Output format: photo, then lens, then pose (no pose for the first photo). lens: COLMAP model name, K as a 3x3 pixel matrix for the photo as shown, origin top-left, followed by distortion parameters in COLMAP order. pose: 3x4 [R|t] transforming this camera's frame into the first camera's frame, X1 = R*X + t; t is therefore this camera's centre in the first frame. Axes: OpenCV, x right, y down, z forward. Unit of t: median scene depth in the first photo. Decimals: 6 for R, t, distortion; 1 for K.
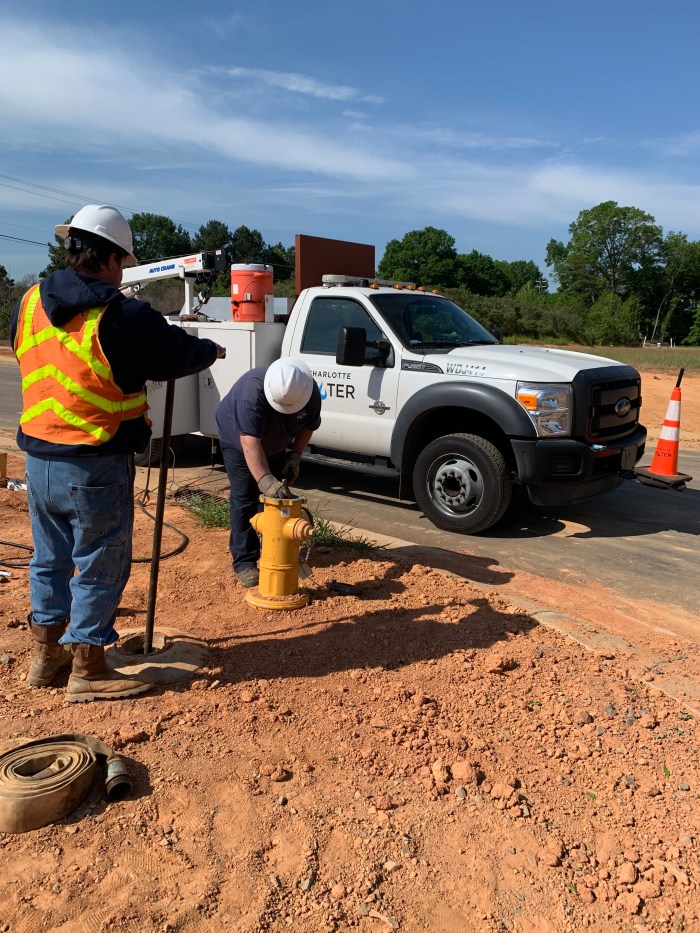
lens RADIAL K [[713.6, 0, 346.5], [0, 713.6, 468.6], [0, 0, 1]] dist [0.122663, -0.269414]
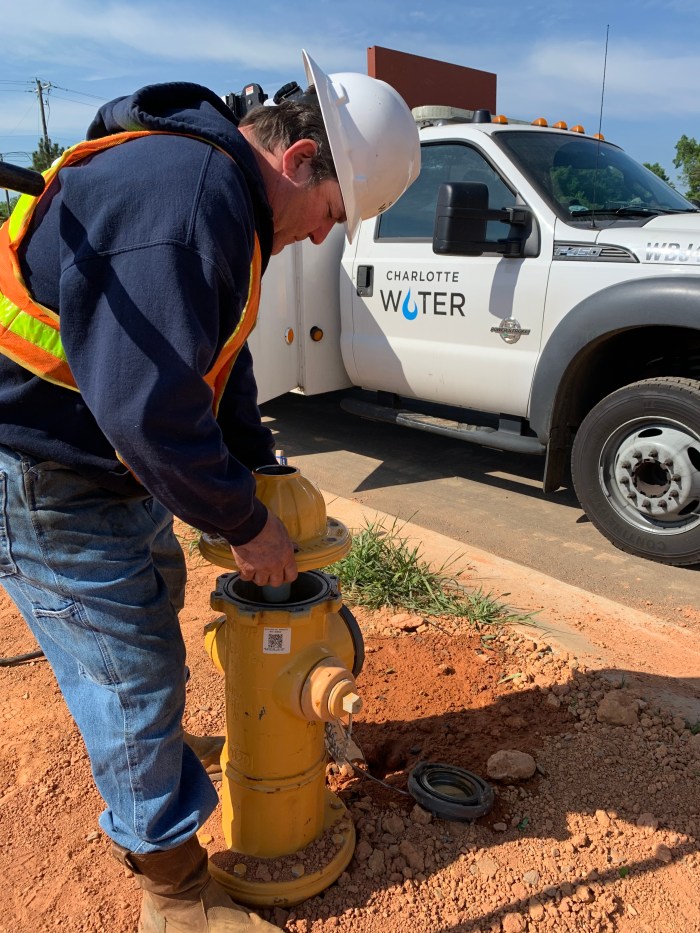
lens RADIAL K [[719.9, 0, 350.0], [0, 719.9, 466.5], [0, 0, 1]] dist [0.013382, 0.001398]
pose [[0.990738, 0.003106, -0.135753, -0.001568], [0.010180, 0.995226, 0.097060, -0.034259], [0.135406, -0.097543, 0.985977, 0.397831]]
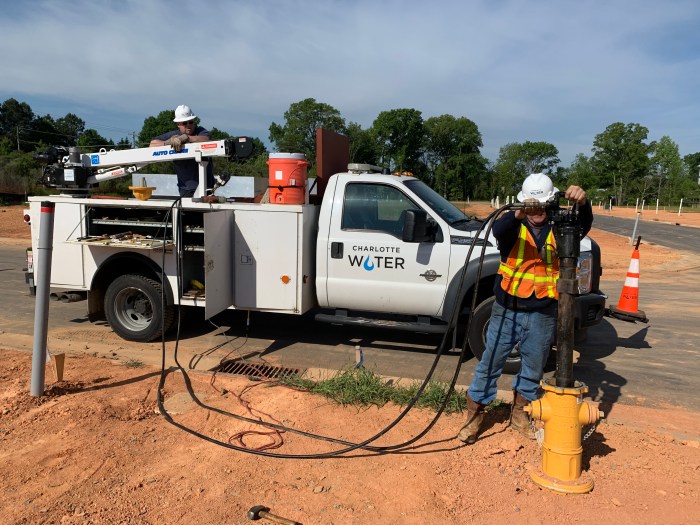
lens RADIAL K [[537.6, 0, 350.0], [0, 537.6, 262.5], [0, 0, 1]] dist [0.073926, -0.091960]
pose [[0.909296, -0.061703, 0.411551, -0.430149], [0.082465, 0.996052, -0.032866, -0.086102], [-0.407898, 0.063824, 0.910794, 0.229638]]
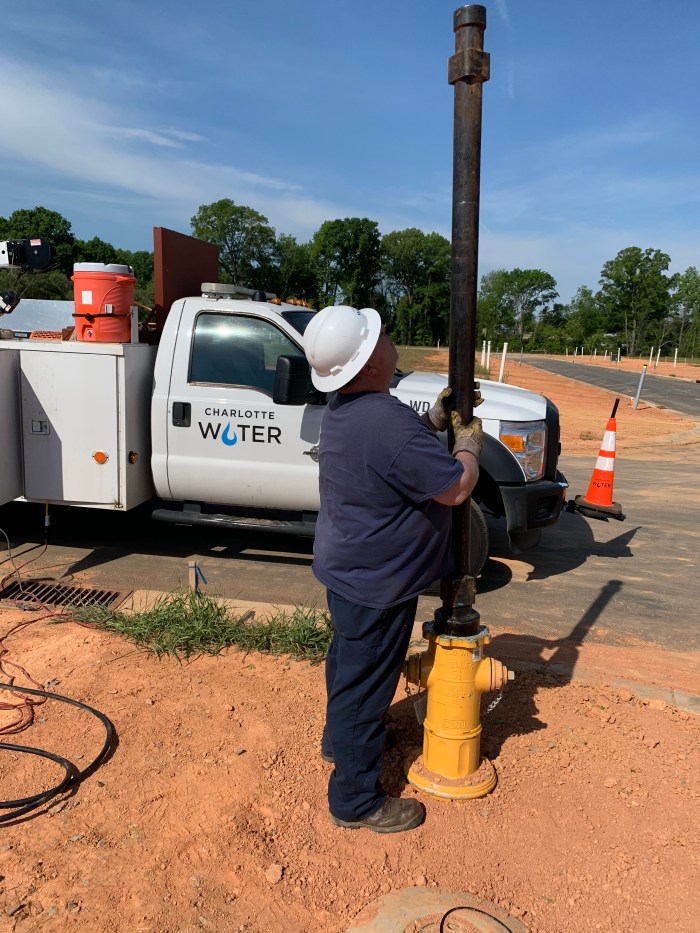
lens RADIAL K [[713.6, 0, 346.5], [0, 713.6, 468.6], [0, 0, 1]] dist [0.122663, -0.269414]
pose [[0.871457, -0.081218, 0.483701, -0.310209], [0.075201, 0.996659, 0.031863, -0.089381], [-0.484673, 0.008608, 0.874653, 0.267397]]
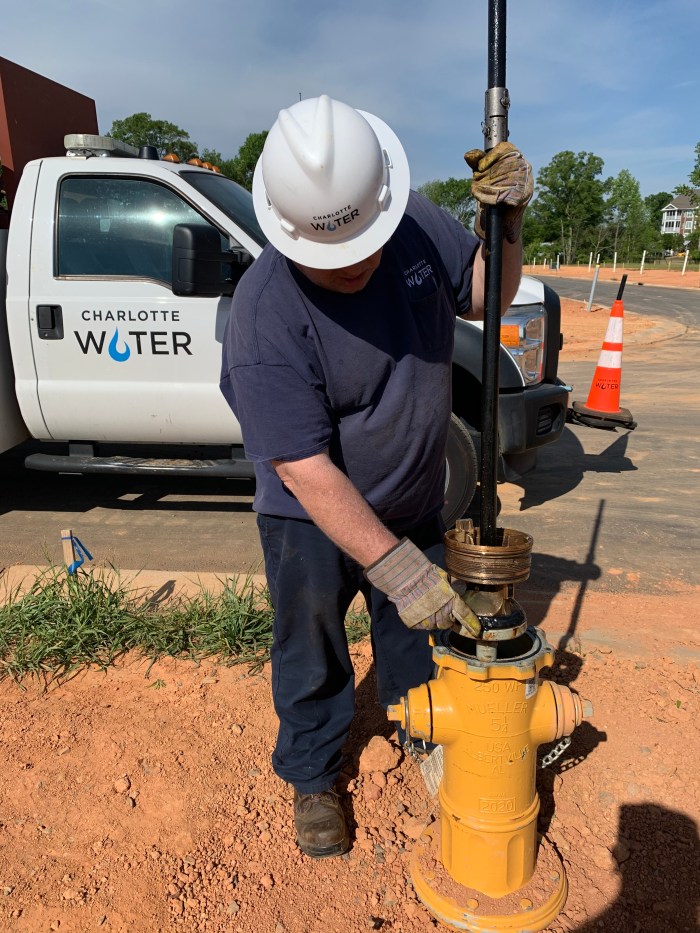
lens RADIAL K [[715.8, 0, 350.0], [0, 715.8, 466.5], [0, 0, 1]] dist [0.054055, -0.112005]
pose [[0.822708, -0.188191, 0.536410, -0.211243], [0.133219, 0.981162, 0.139904, -0.072856], [-0.552634, -0.043640, 0.832281, 0.438614]]
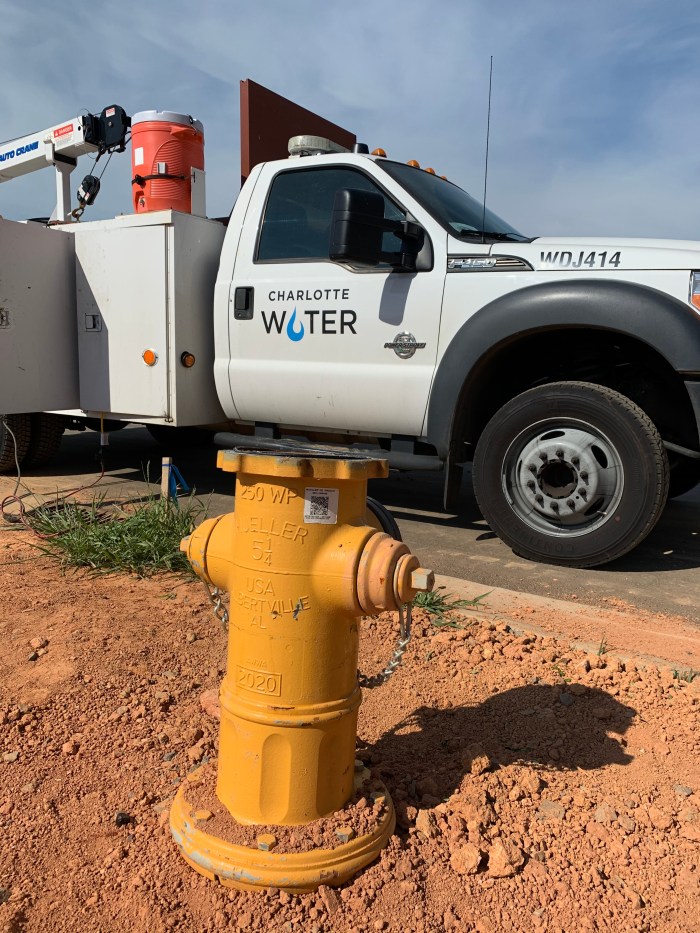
lens RADIAL K [[716.6, 0, 347.9], [0, 716.6, 478.0], [0, 0, 1]] dist [0.073926, -0.091960]
pose [[0.992959, -0.015548, 0.117431, -0.063734], [0.019734, 0.999208, -0.034566, 0.035848], [-0.116801, 0.036640, 0.992479, 0.437168]]
